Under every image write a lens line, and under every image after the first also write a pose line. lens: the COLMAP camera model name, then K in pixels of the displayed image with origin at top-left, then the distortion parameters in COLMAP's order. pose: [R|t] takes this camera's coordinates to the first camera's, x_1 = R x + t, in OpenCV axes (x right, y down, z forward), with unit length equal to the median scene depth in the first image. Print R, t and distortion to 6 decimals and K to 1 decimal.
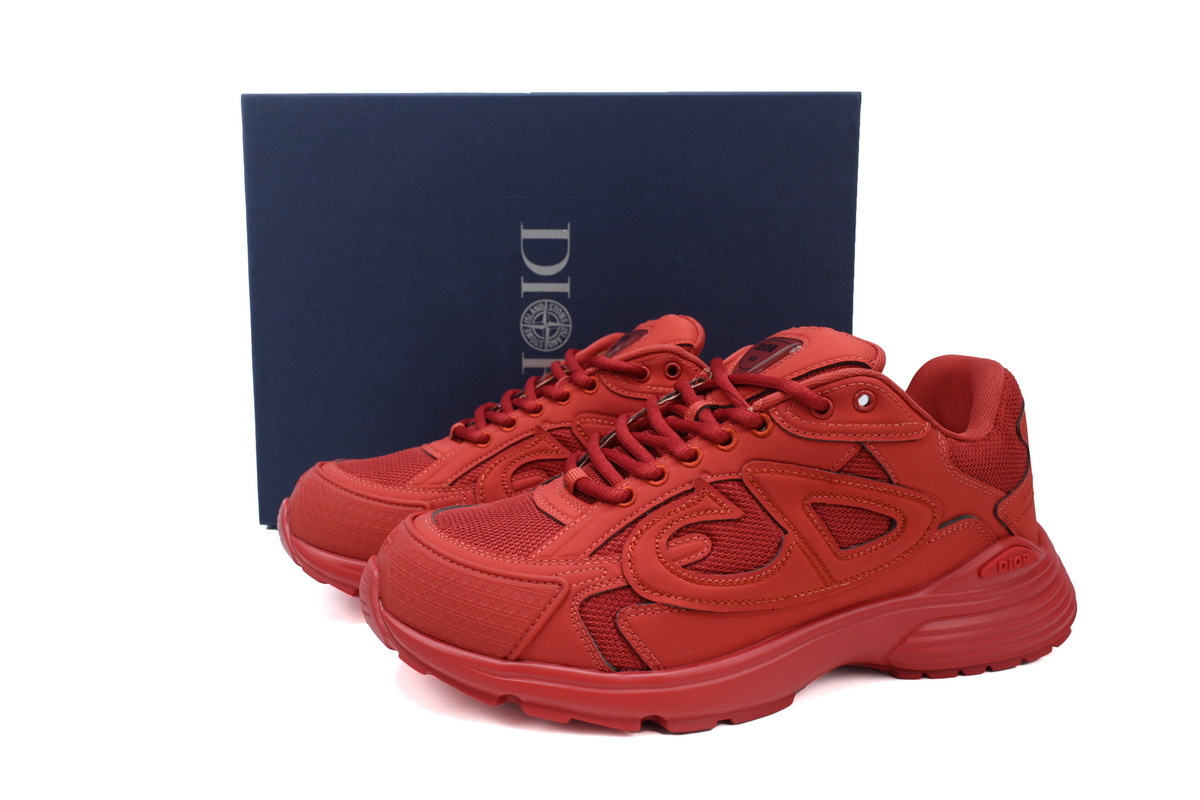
lens RADIAL K [[944.7, 0, 600.0], [0, 944.7, 400.0], [0, 0, 1]] dist [0.000267, -0.002137]
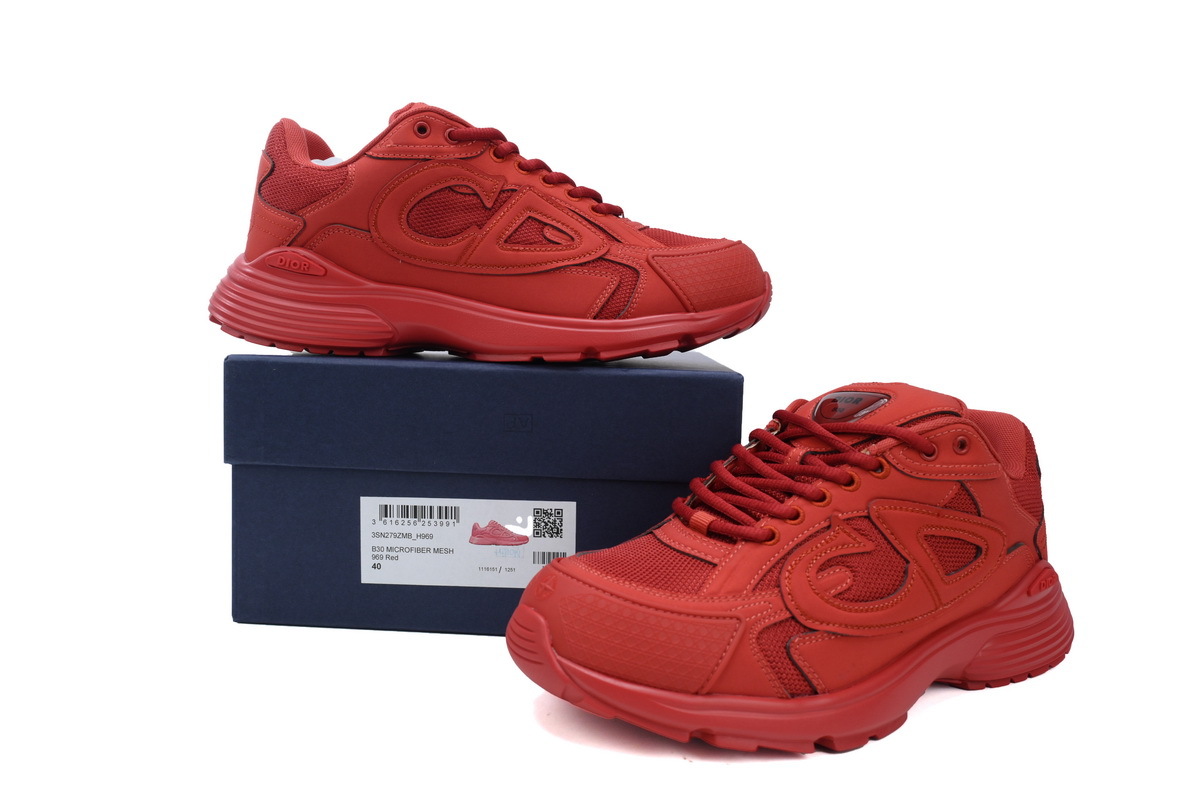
lens RADIAL K [[944.7, 0, 600.0], [0, 944.7, 400.0], [0, 0, 1]] dist [0.000267, -0.002137]
pose [[0.960232, 0.006804, 0.279120, -0.471003], [0.012343, 0.997691, -0.066784, 0.018007], [-0.278930, 0.067574, 0.957931, 0.009050]]
